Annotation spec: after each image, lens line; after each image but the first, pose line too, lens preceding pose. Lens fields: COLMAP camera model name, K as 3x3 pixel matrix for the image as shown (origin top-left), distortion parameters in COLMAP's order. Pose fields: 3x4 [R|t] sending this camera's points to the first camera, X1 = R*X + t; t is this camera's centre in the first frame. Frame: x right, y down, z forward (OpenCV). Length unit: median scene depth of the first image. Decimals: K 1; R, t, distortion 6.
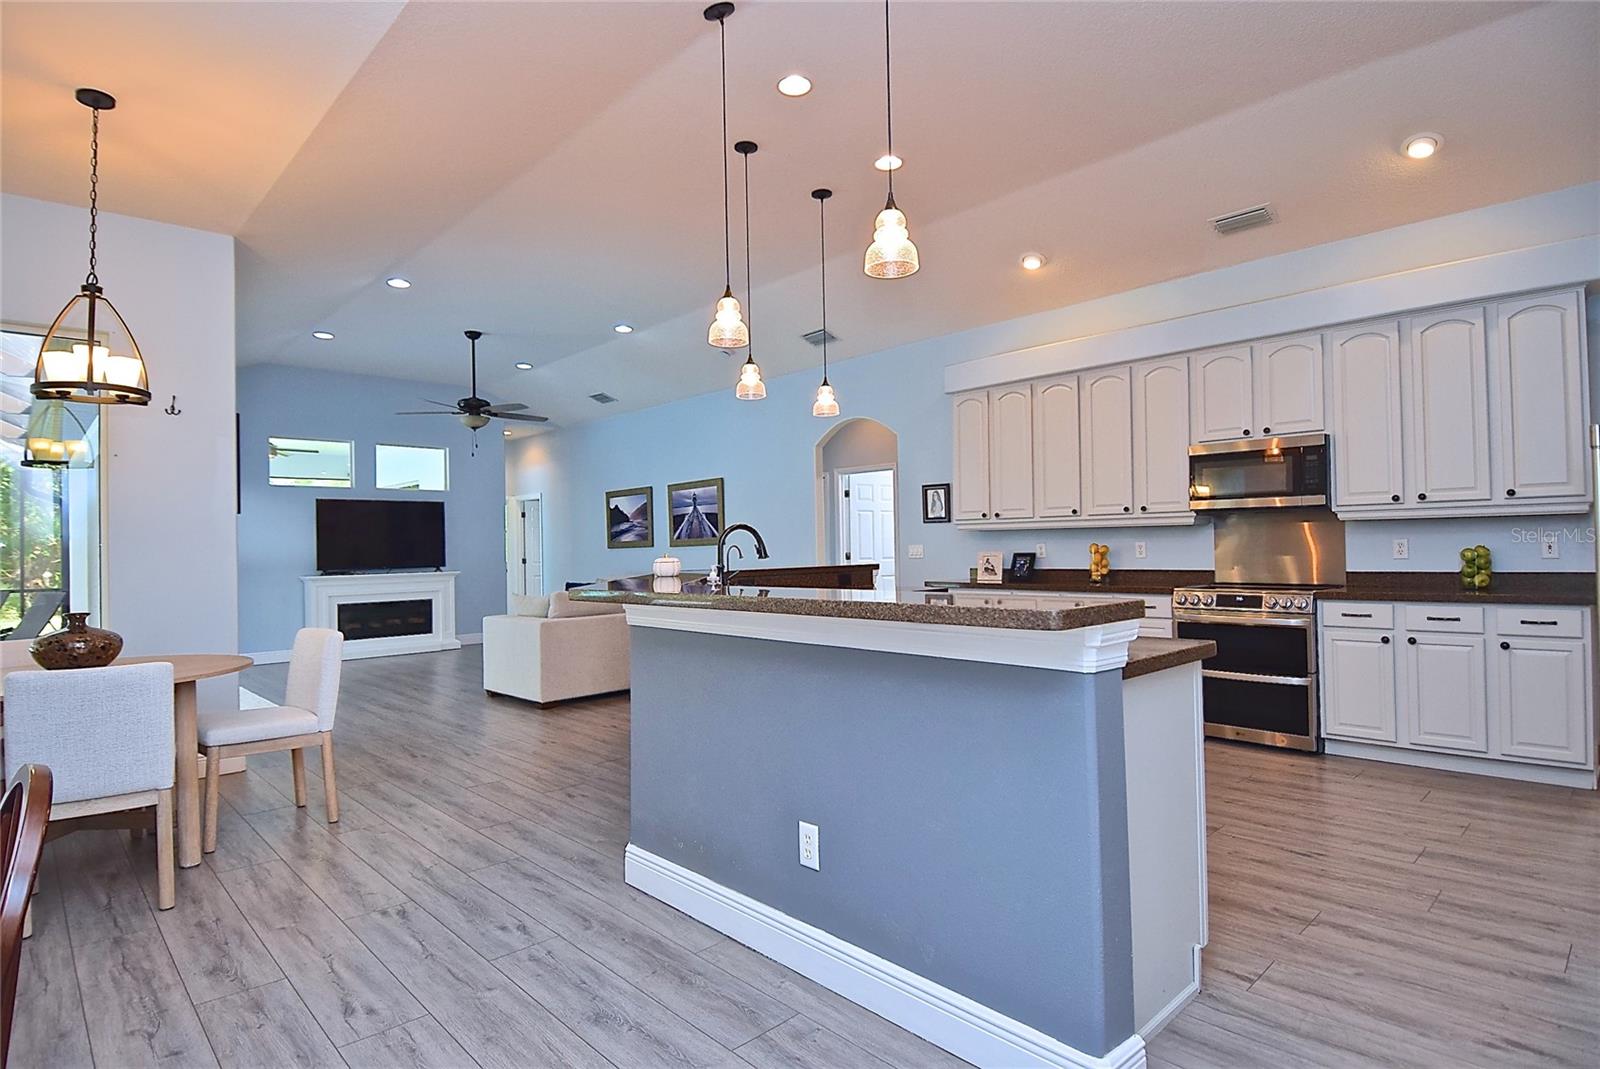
lens RADIAL K [[840.4, 0, 798.1], [0, 840.4, 532.8], [0, 0, 1]] dist [0.009670, -0.016730]
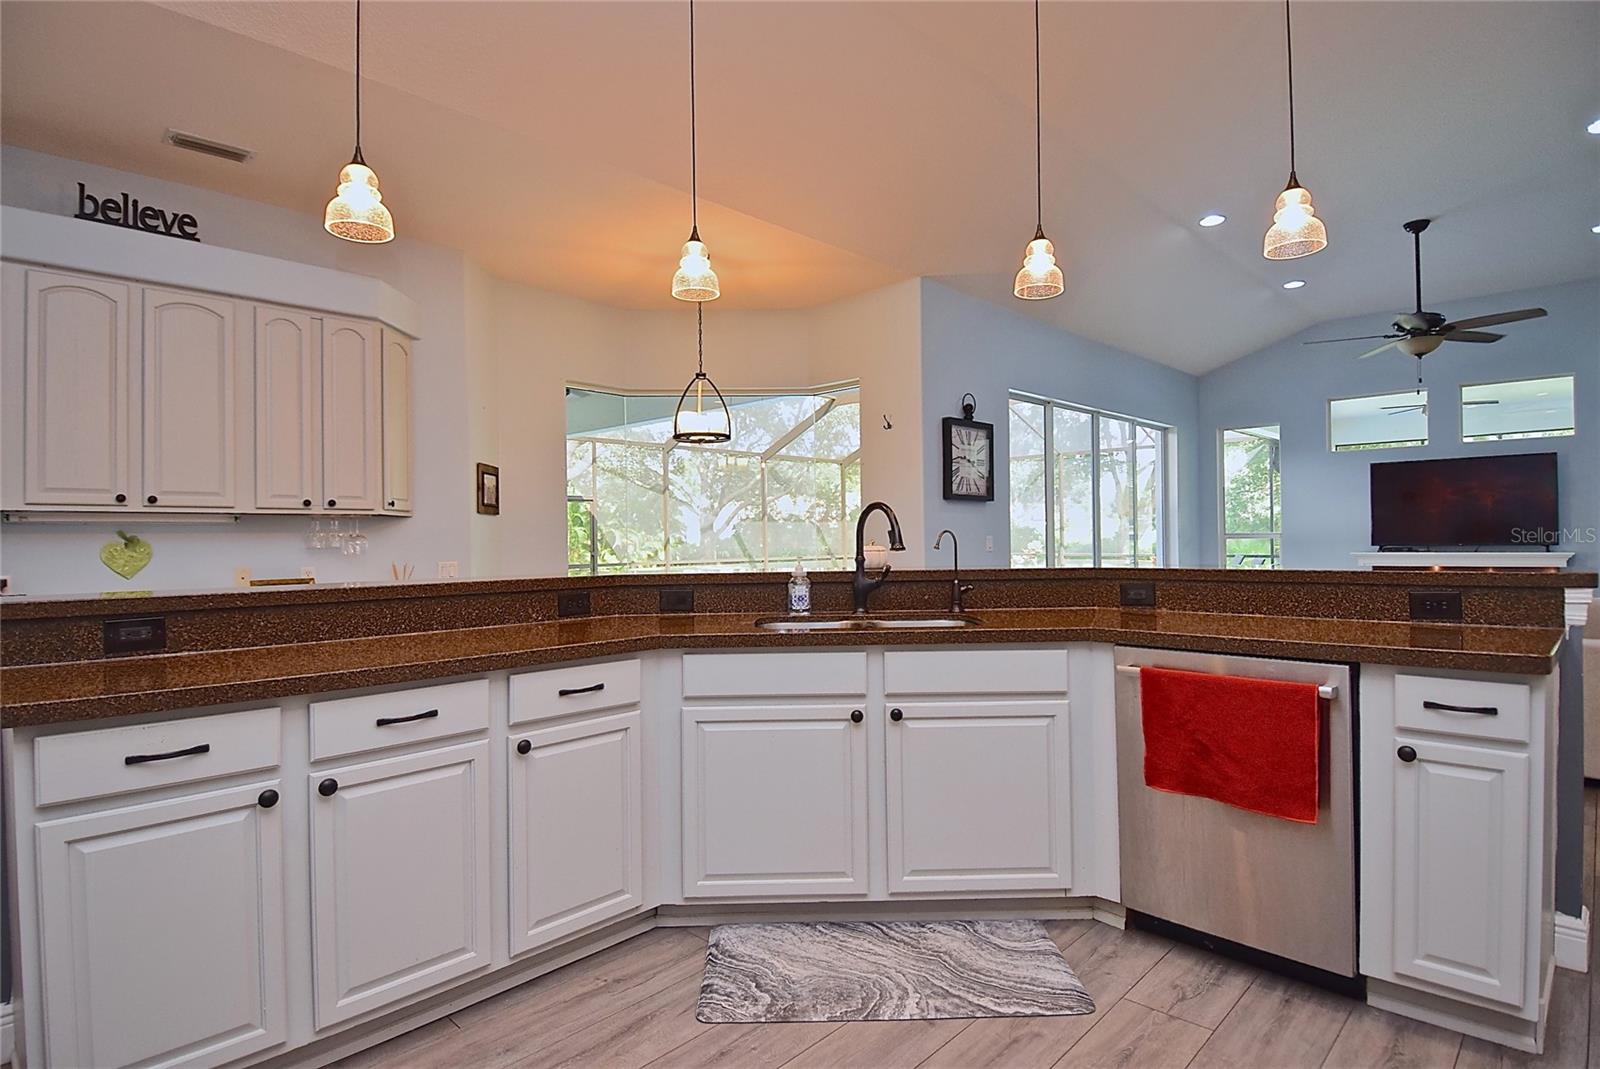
lens RADIAL K [[840.4, 0, 801.3], [0, 840.4, 531.0], [0, 0, 1]] dist [0.009670, -0.016730]
pose [[0.036792, 0.010424, -0.999269, 0.402110], [0.030275, 0.999475, 0.011541, 0.002599], [0.998864, -0.030678, 0.036458, 0.553934]]
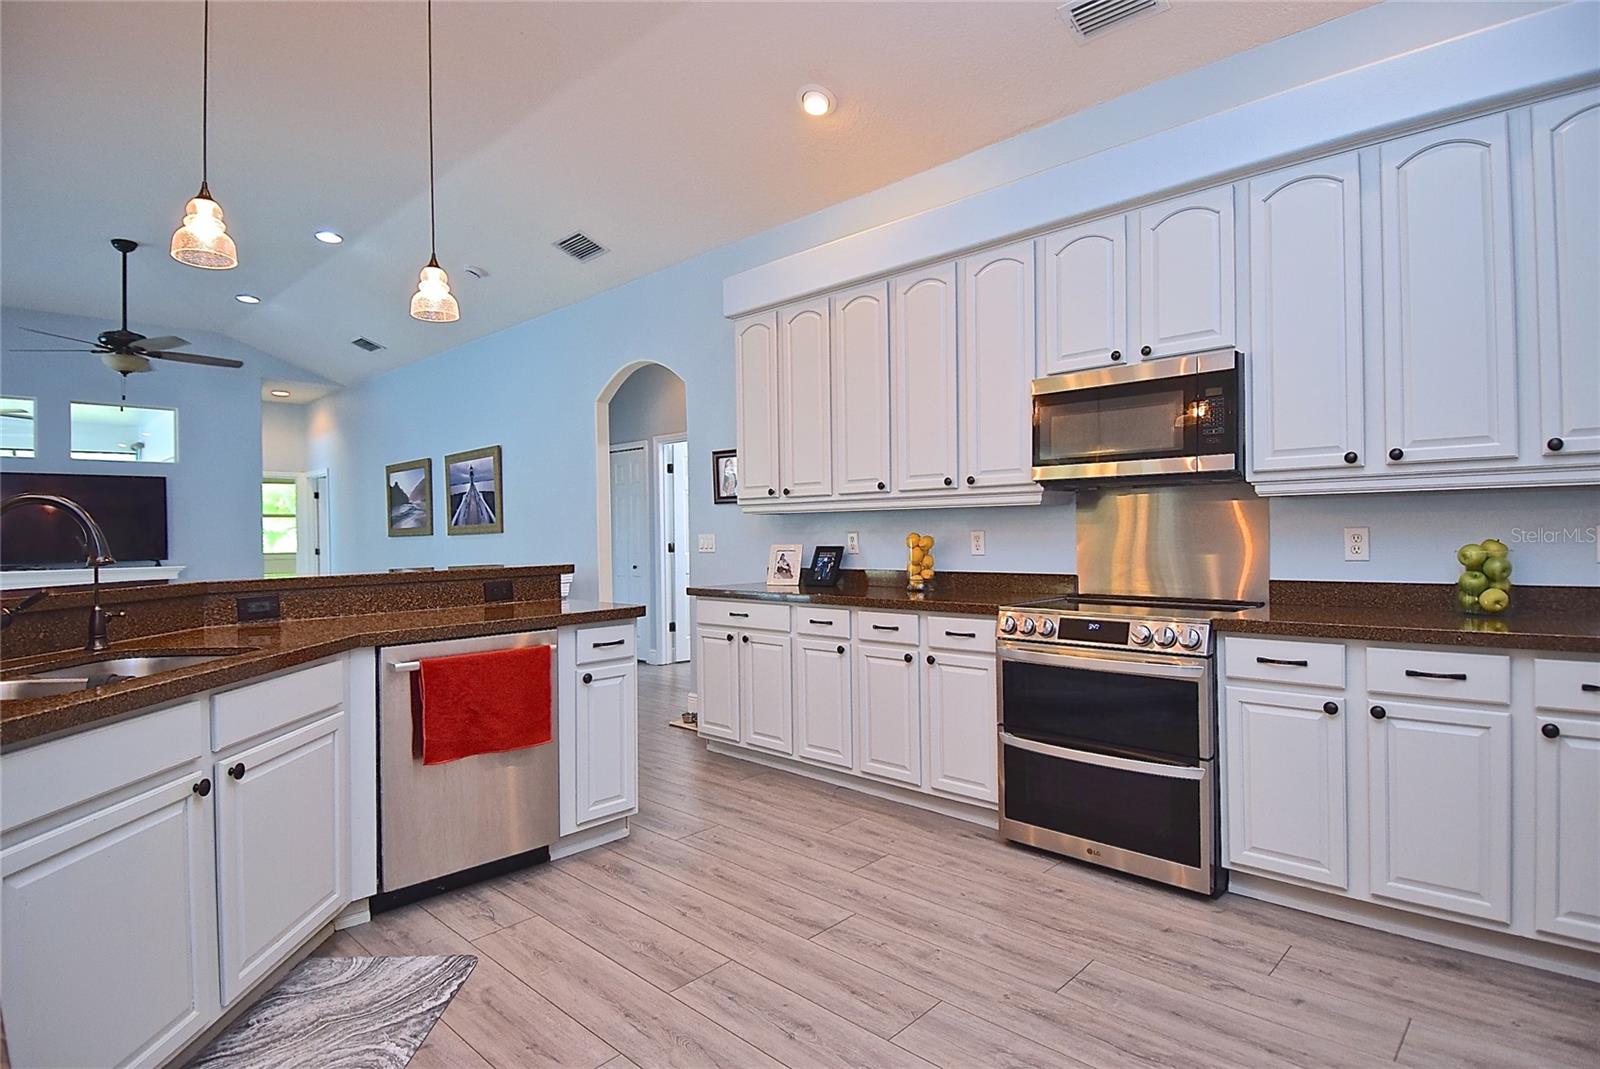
lens RADIAL K [[840.4, 0, 802.3], [0, 840.4, 531.1], [0, 0, 1]] dist [0.009670, -0.016730]
pose [[0.998937, 0.002493, 0.046026, 0.214592], [-0.003111, 0.999906, 0.013377, 0.002055], [-0.045988, -0.013505, 0.998851, 0.306455]]
